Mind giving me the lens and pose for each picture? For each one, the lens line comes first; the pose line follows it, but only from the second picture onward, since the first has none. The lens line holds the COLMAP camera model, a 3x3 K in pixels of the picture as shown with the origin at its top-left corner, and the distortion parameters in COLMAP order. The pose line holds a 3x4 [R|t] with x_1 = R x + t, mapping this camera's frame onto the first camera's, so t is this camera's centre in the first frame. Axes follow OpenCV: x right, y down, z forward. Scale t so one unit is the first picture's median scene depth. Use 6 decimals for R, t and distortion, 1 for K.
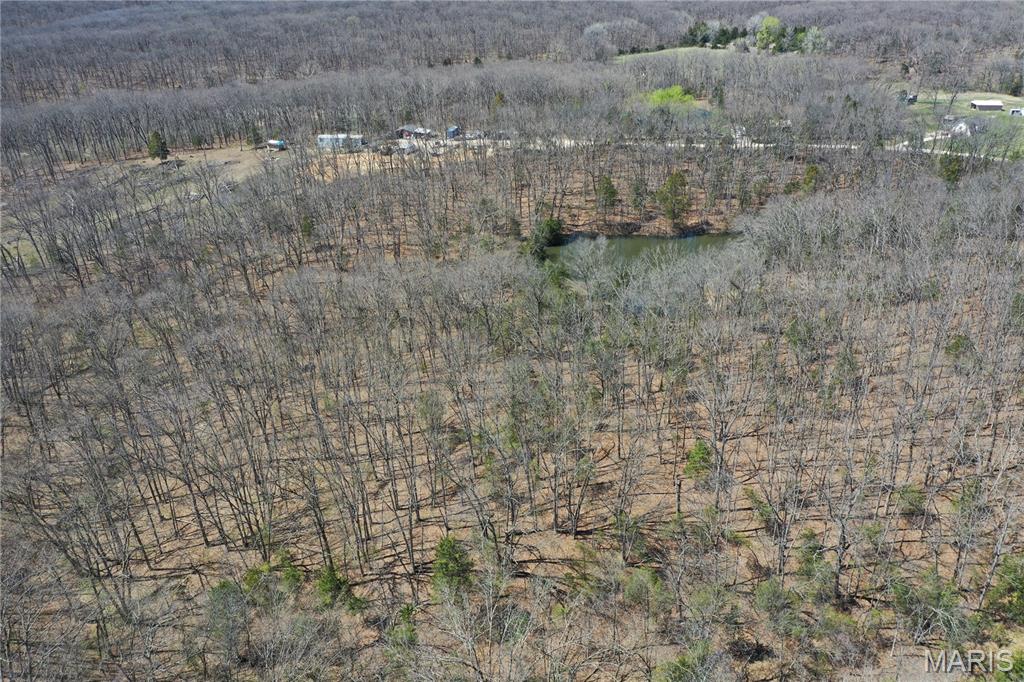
lens RADIAL K [[802.8, 0, 518.0], [0, 802.8, 338.1], [0, 0, 1]] dist [-0.007937, 0.001879]
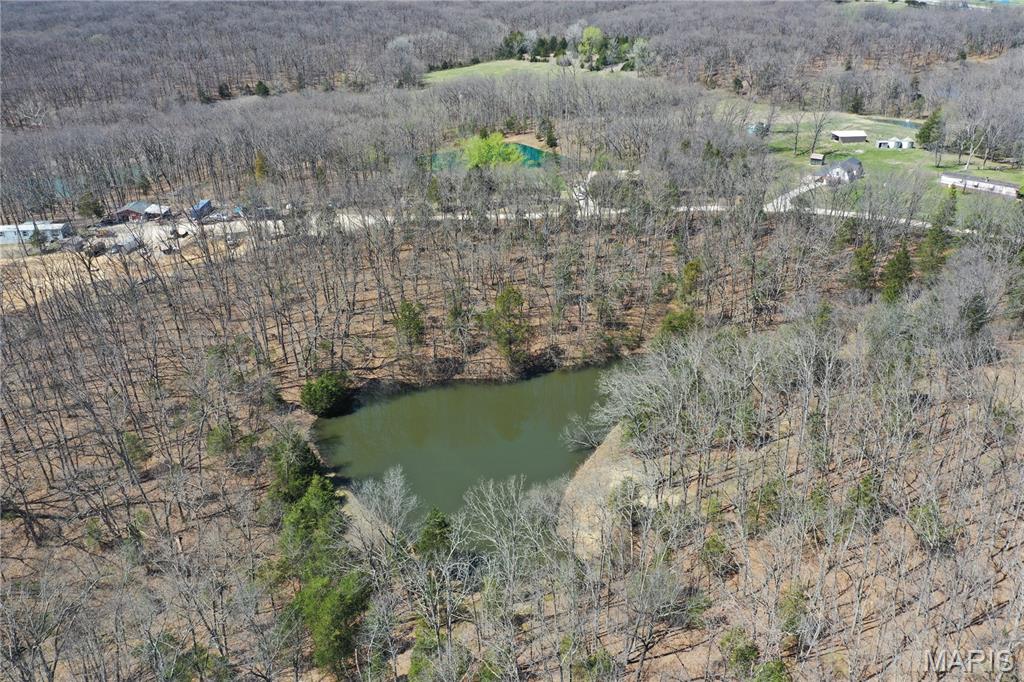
lens RADIAL K [[802.8, 0, 511.4], [0, 802.8, 338.2], [0, 0, 1]] dist [-0.007937, 0.001879]
pose [[0.978719, -0.086891, 0.185899, 0.026732], [0.086633, 0.996195, 0.009524, -0.066429], [-0.186019, 0.006783, 0.982523, 0.126649]]
